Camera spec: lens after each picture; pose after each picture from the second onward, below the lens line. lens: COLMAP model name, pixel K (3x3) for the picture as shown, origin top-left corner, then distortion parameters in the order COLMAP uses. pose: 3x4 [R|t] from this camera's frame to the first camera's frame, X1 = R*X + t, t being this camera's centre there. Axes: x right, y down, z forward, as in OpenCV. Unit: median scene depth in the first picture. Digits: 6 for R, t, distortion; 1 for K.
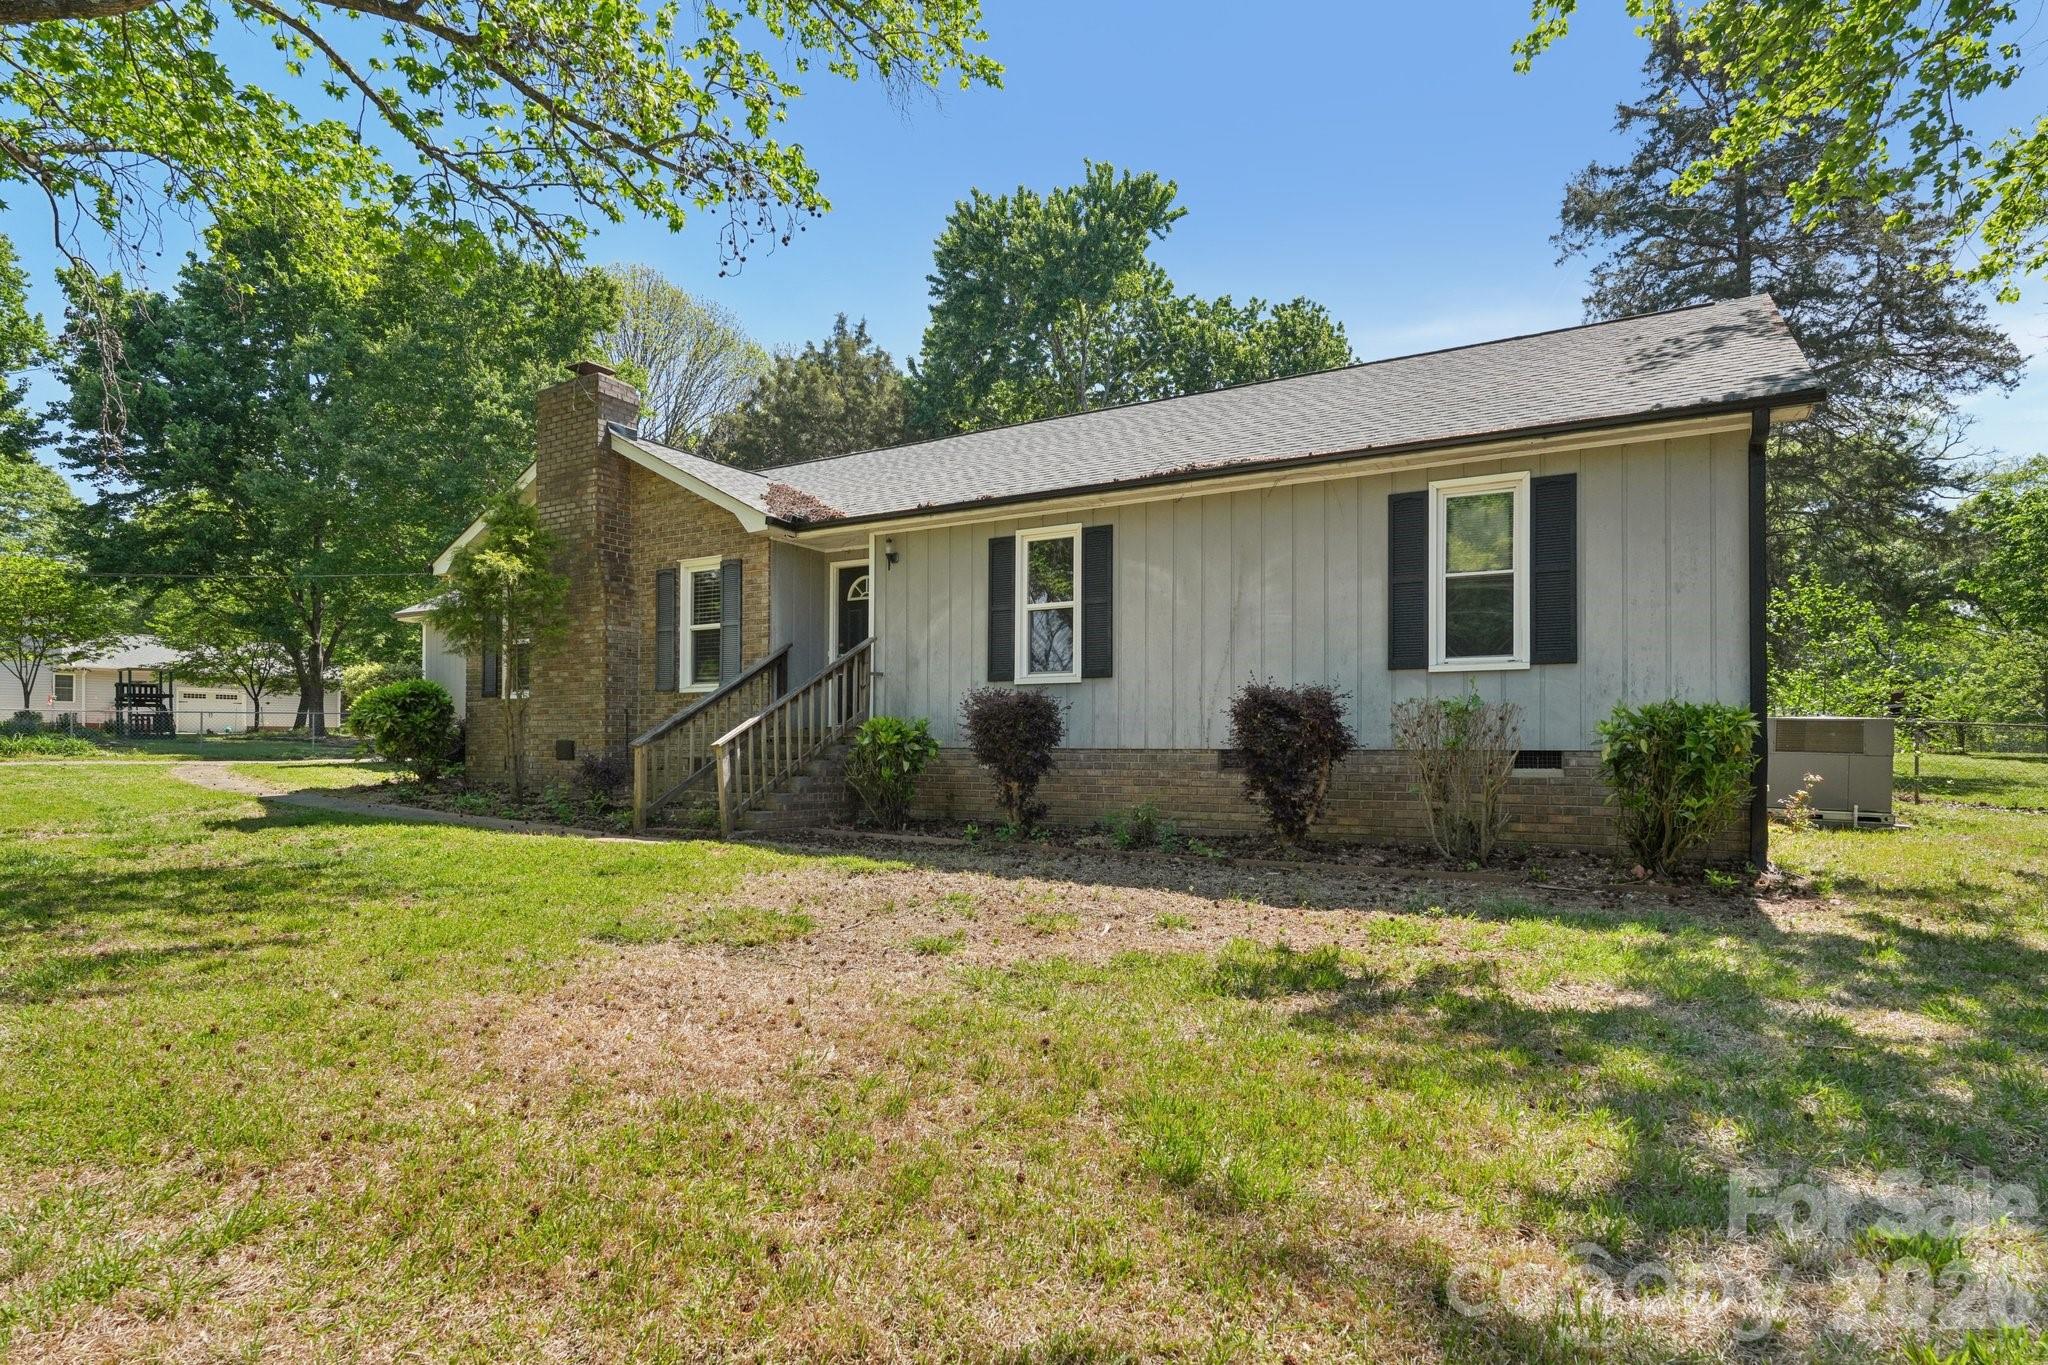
lens RADIAL K [[990.8, 0, 1024.0], [0, 990.8, 682.5], [0, 0, 1]] dist [-0.001087, -0.000111]
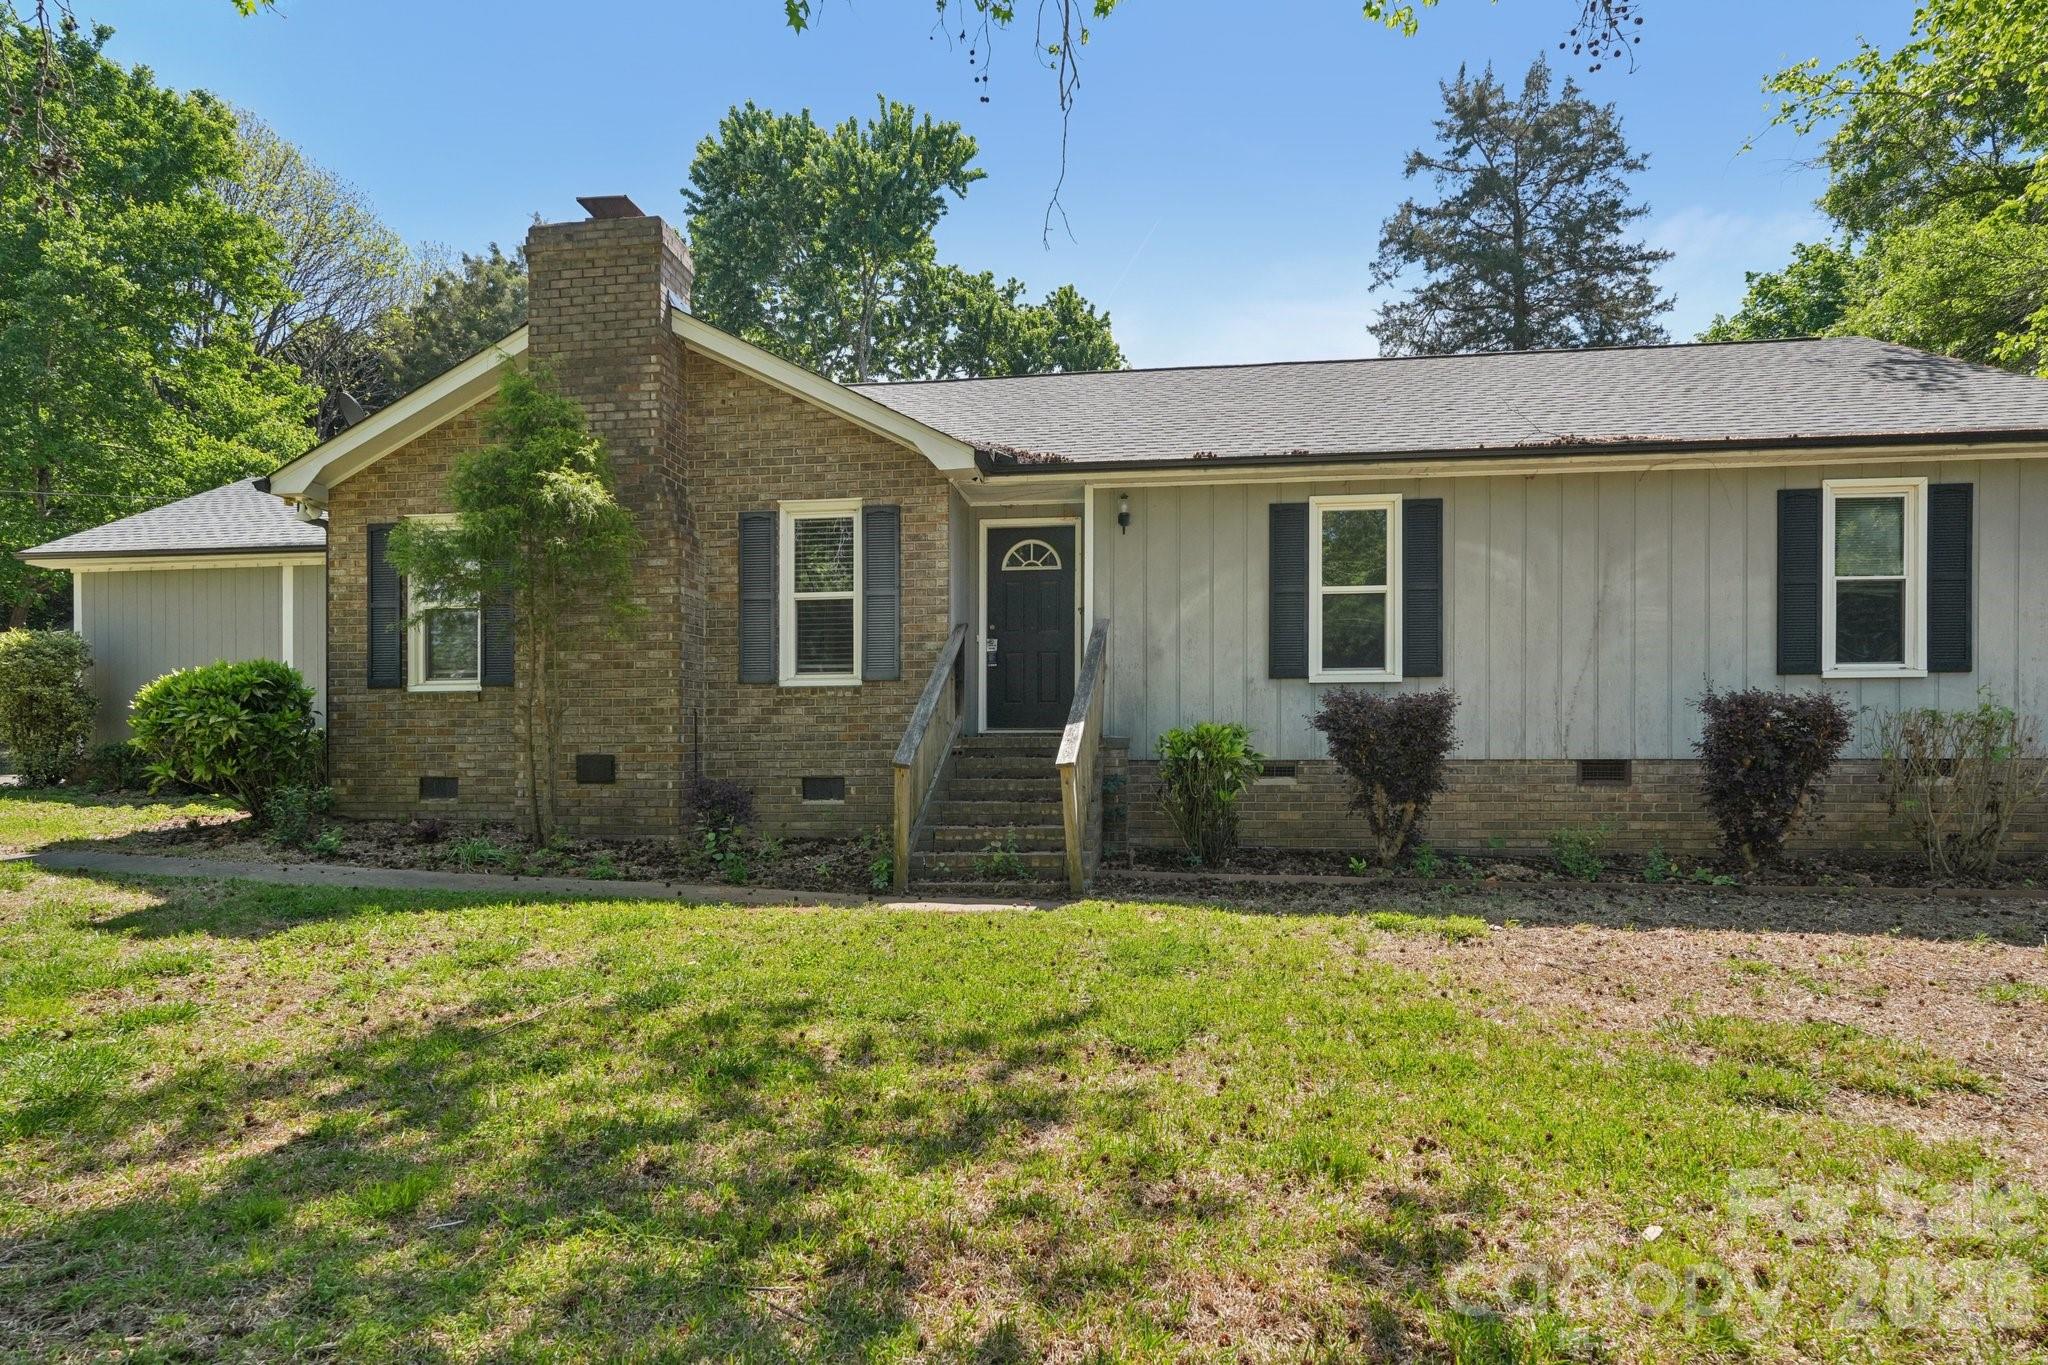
lens RADIAL K [[1085.6, 0, 1024.0], [0, 1085.6, 682.5], [0, 0, 1]] dist [0.002230, 0.001299]
pose [[0.926163, 0.023479, 0.376392, -0.557848], [-0.017397, 0.999658, -0.019548, 0.022088], [-0.376722, 0.011557, 0.926254, 0.254443]]
